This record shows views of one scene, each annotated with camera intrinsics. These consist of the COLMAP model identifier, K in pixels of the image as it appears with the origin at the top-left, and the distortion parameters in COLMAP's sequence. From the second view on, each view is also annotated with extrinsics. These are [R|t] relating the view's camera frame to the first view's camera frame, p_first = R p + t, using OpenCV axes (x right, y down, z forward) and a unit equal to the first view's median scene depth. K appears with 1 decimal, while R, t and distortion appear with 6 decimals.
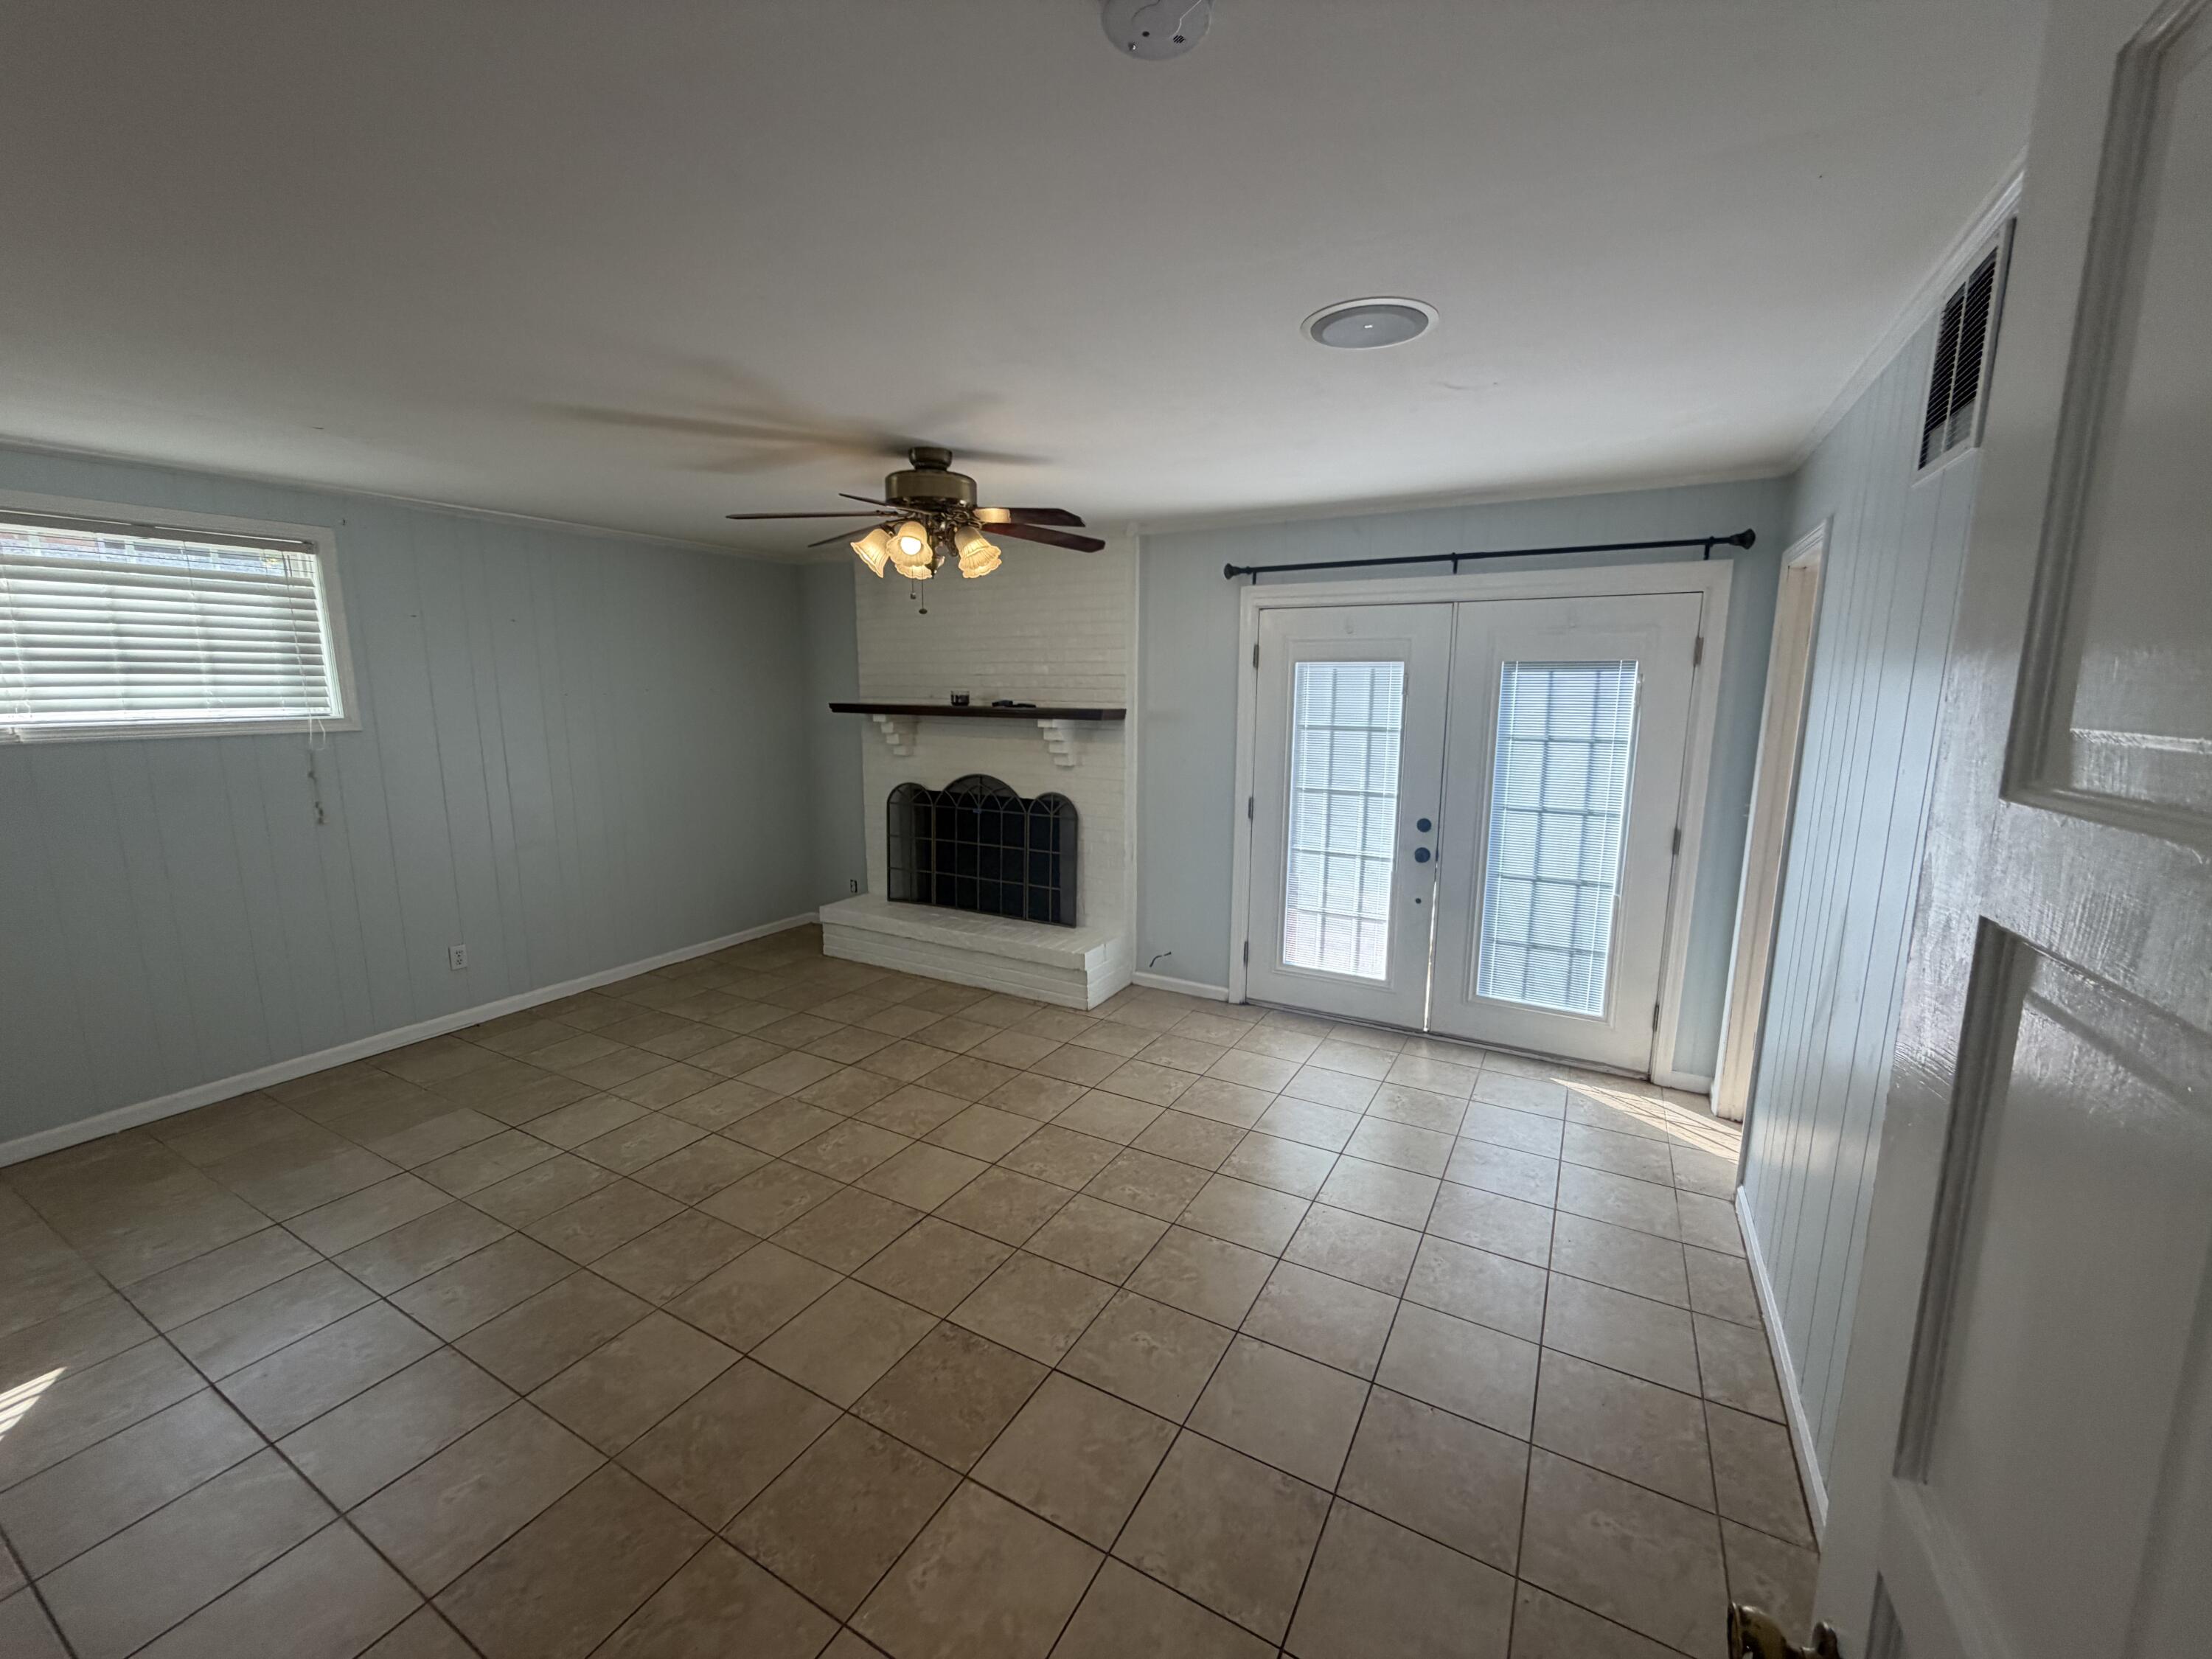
lens RADIAL K [[885.5, 0, 1103.8], [0, 885.5, 825.1], [0, 0, 1]] dist [-0.007686, 0.004115]
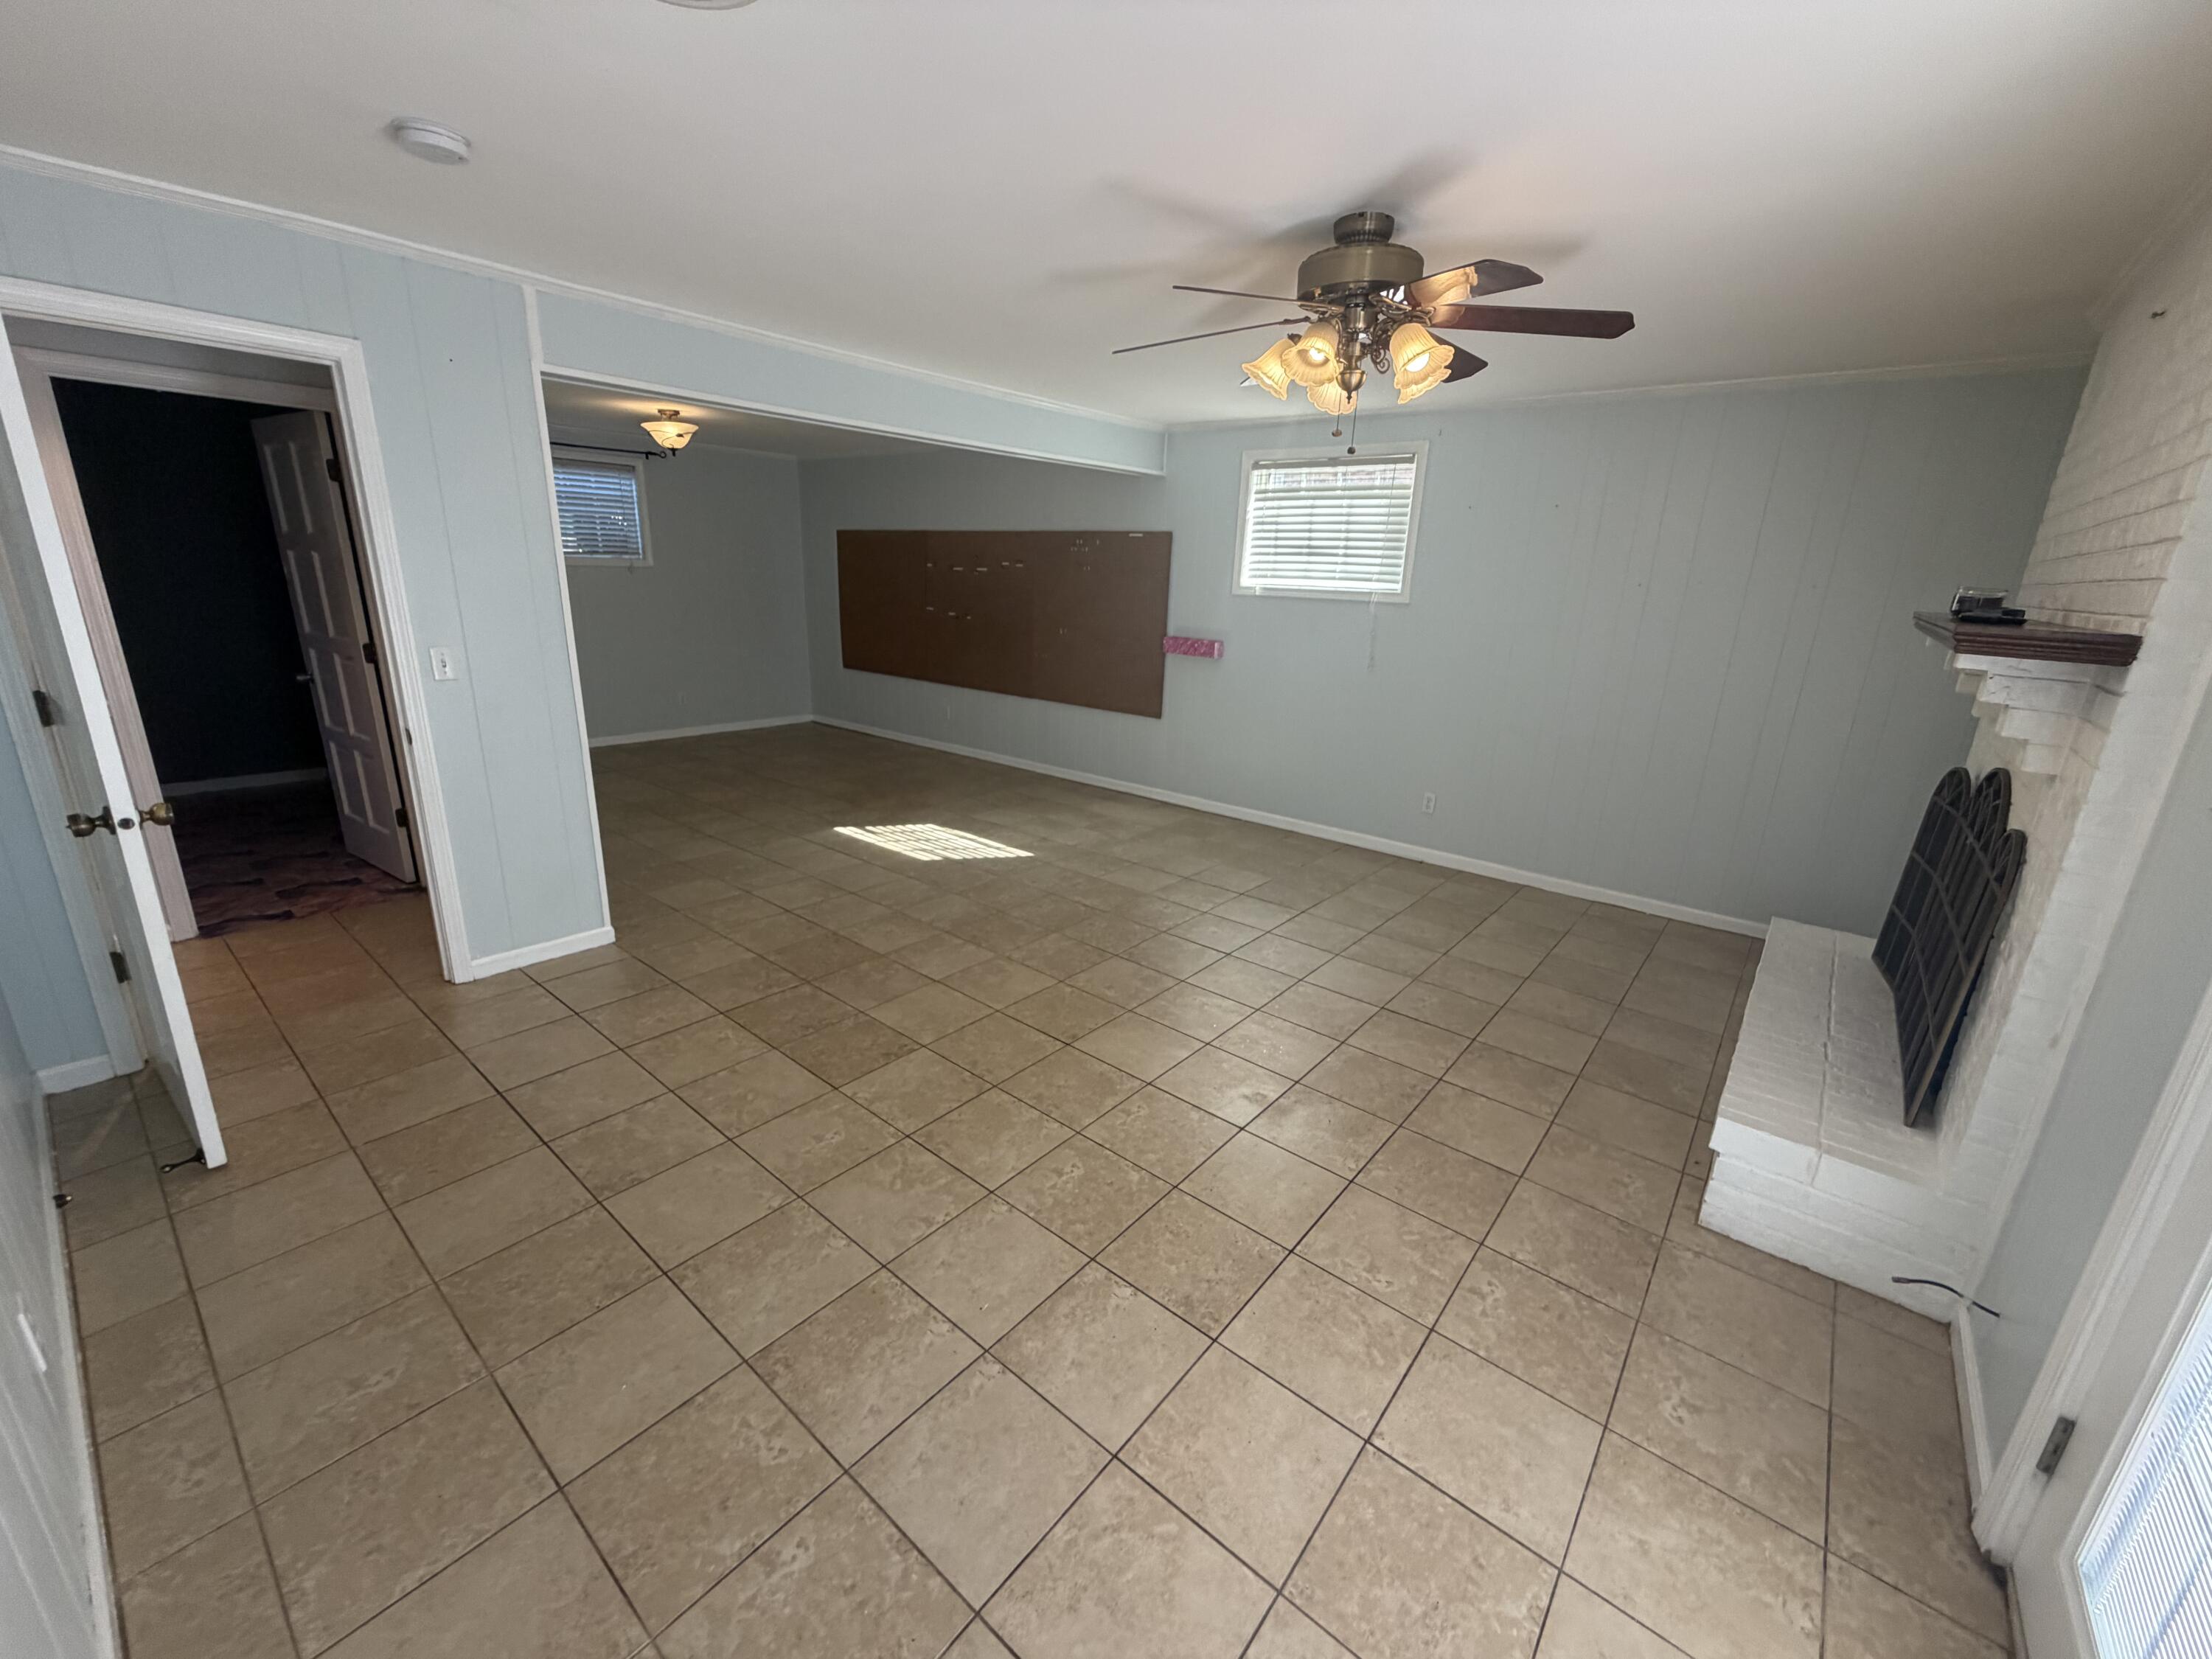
lens RADIAL K [[885.5, 0, 1103.1], [0, 885.5, 831.0], [0, 0, 1]] dist [-0.007686, 0.004115]
pose [[-0.175345, 0.272307, -0.946099, 0.469511], [-0.194866, 0.932375, 0.304472, -0.089718], [0.965029, 0.237750, -0.110424, 0.686789]]
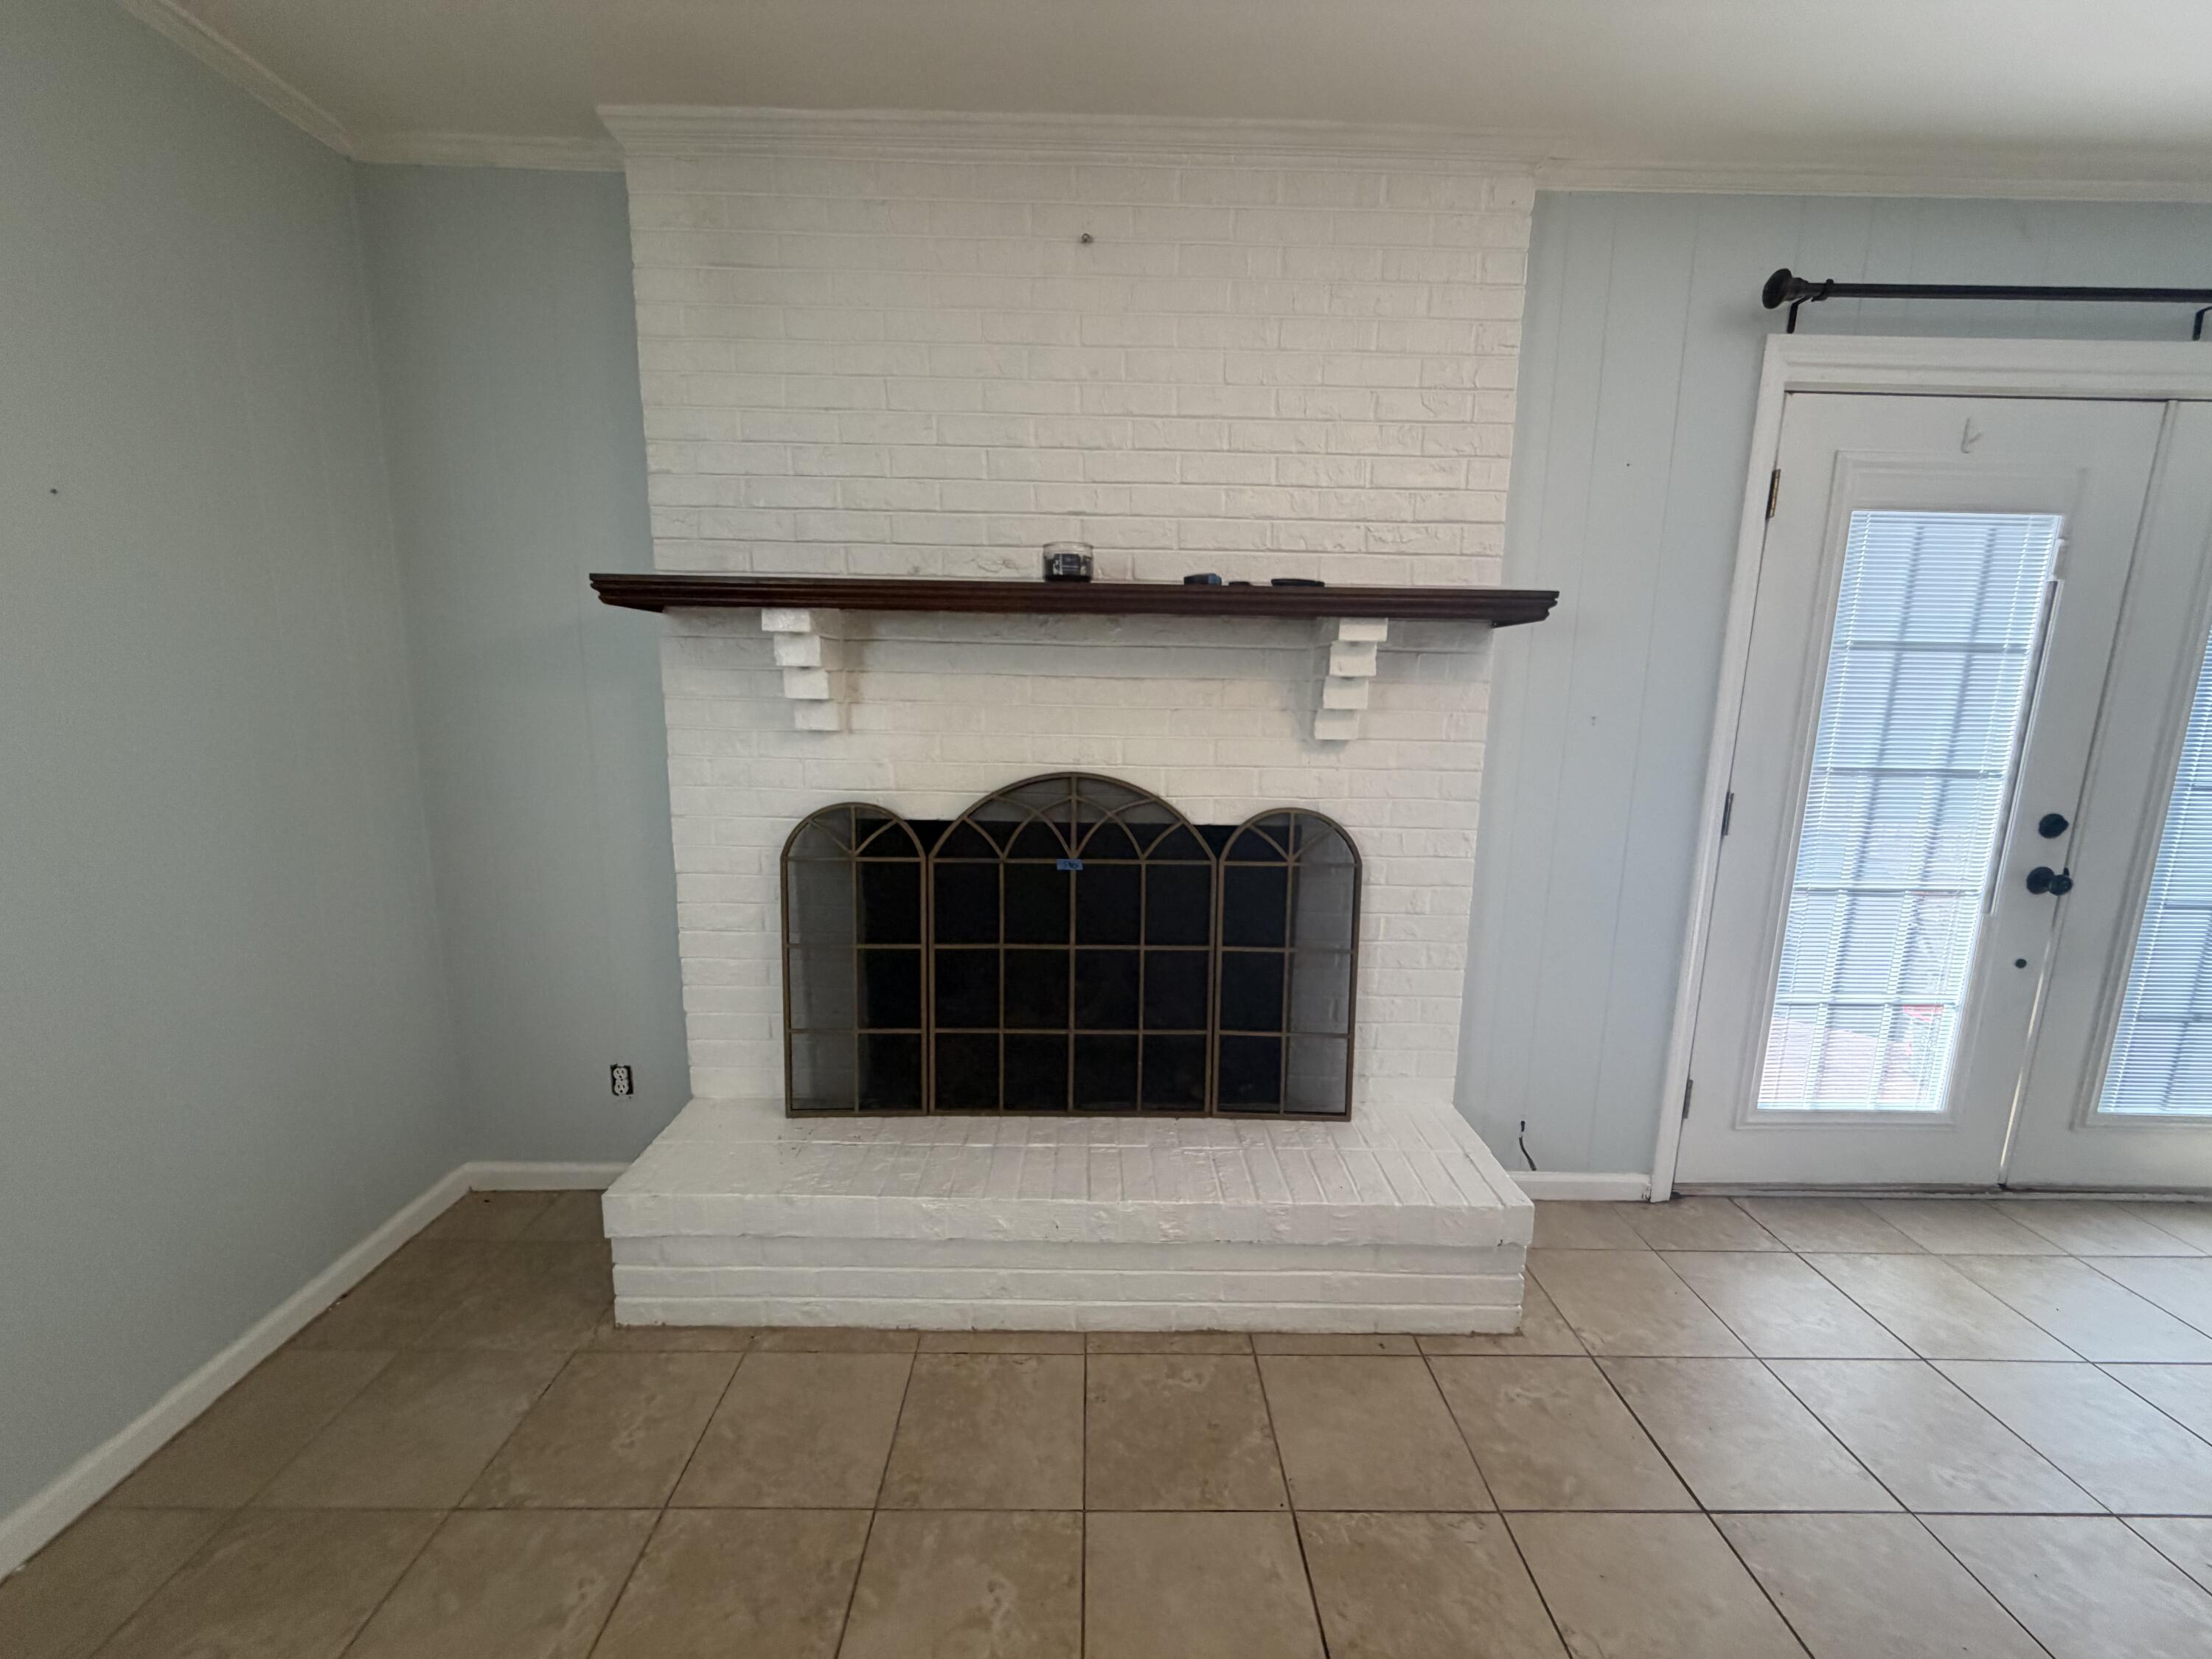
lens RADIAL K [[885.5, 0, 1103.5], [0, 885.5, 836.7], [0, 0, 1]] dist [-0.007686, 0.004115]
pose [[0.865600, -0.078425, 0.494556, -0.376922], [0.068283, 0.996920, 0.038575, -0.049690], [-0.496058, 0.000379, 0.868289, 0.752713]]
